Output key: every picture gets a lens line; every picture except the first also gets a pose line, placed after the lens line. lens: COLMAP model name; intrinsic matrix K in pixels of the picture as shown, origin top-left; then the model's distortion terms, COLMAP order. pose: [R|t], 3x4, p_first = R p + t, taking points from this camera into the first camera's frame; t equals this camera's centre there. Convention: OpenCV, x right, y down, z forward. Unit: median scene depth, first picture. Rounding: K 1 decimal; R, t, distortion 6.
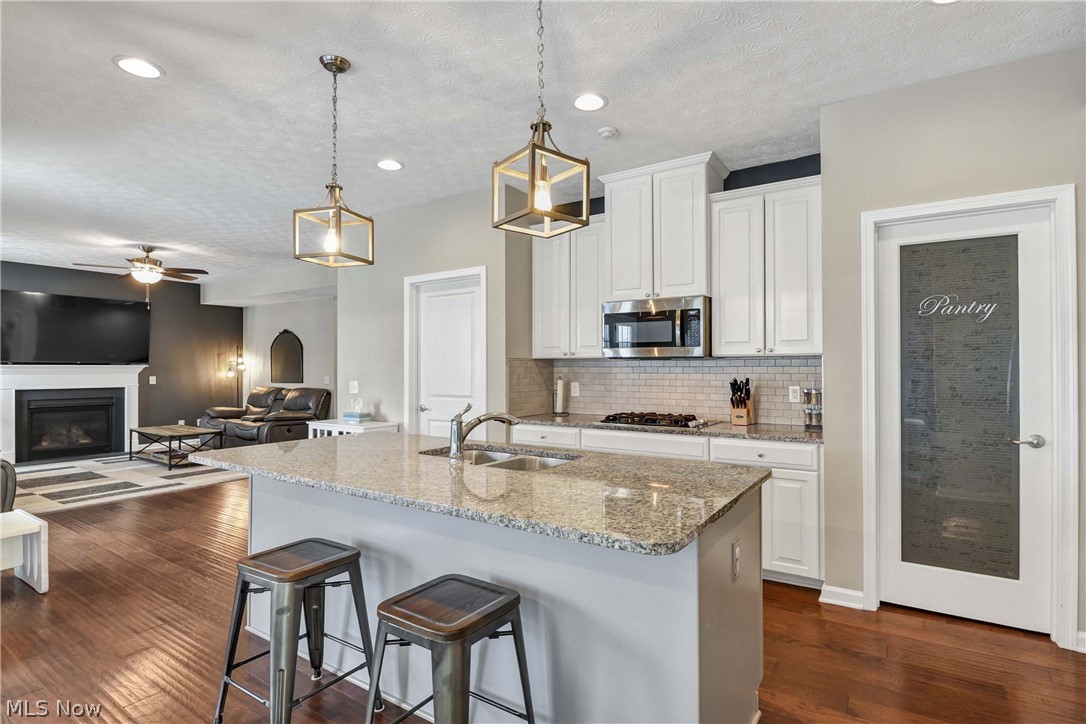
lens RADIAL K [[538.7, 0, 599.1], [0, 538.7, 365.7], [0, 0, 1]] dist [0.000383, -0.014550]
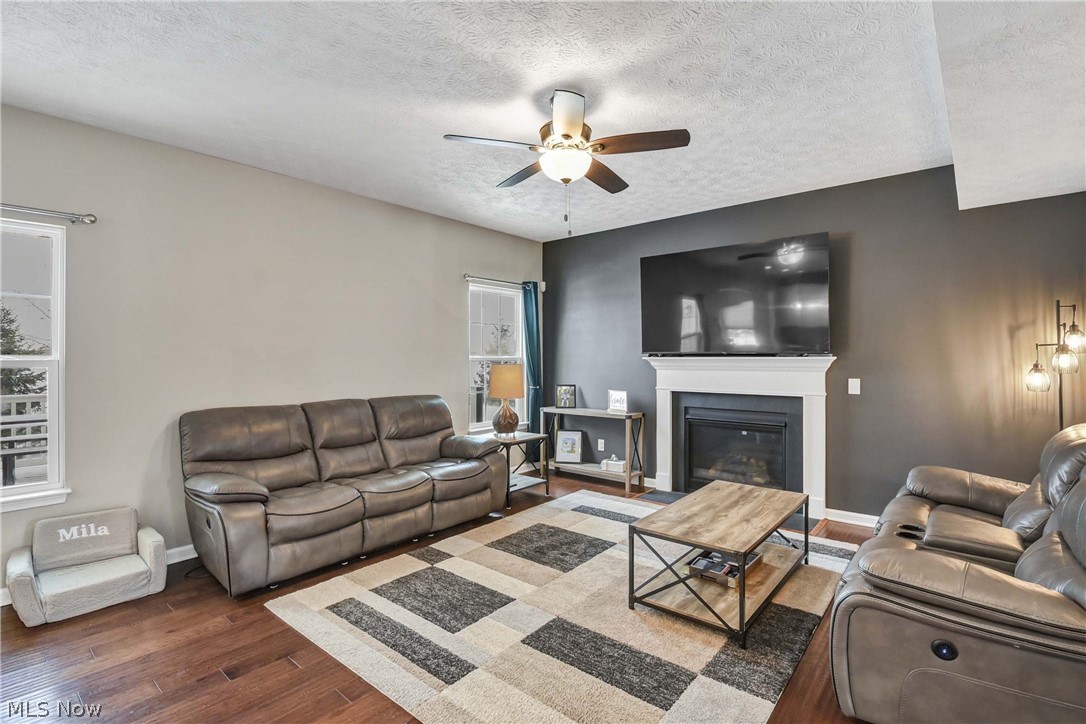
lens RADIAL K [[508.4, 0, 539.1], [0, 508.4, 357.5], [0, 0, 1]] dist [-0.002221, -0.000206]
pose [[-0.165387, 0.000982, -0.986228, -0.318627], [0.003976, 0.999992, 0.000329, -0.001260], [0.986221, -0.003867, -0.165390, 0.791531]]
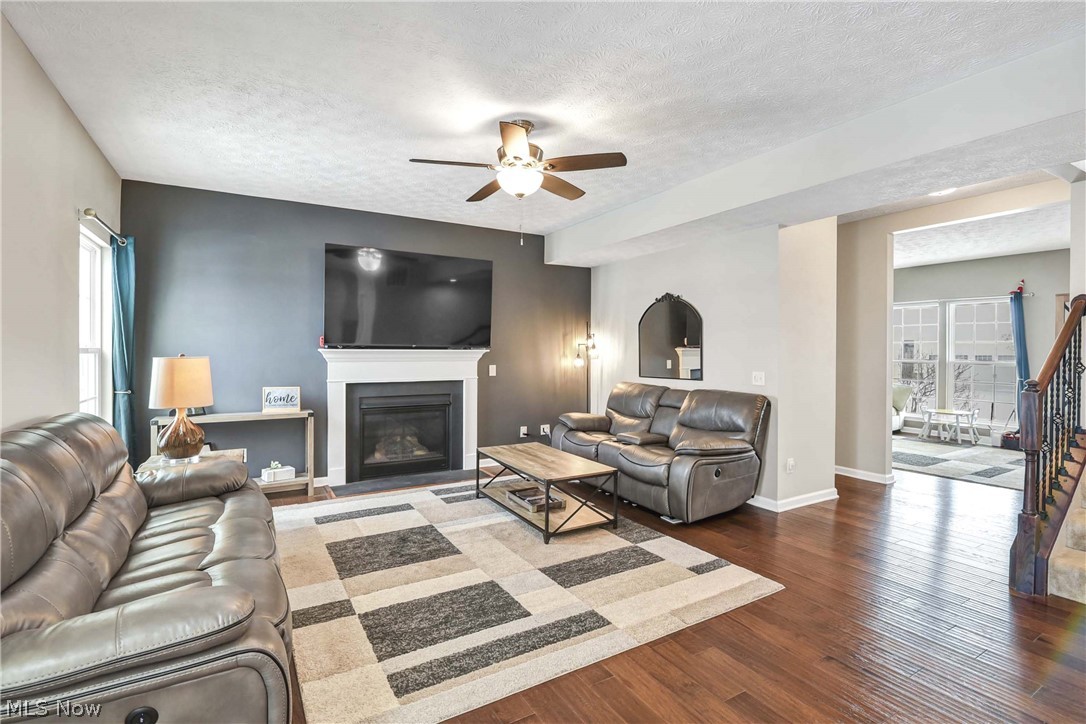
lens RADIAL K [[508.4, 0, 539.1], [0, 508.4, 357.5], [0, 0, 1]] dist [-0.002221, -0.000206]
pose [[0.870659, 0.010079, -0.491784, -0.445756], [-0.003140, 0.999884, 0.014932, -0.000750], [0.491878, -0.011457, 0.870589, 0.437671]]
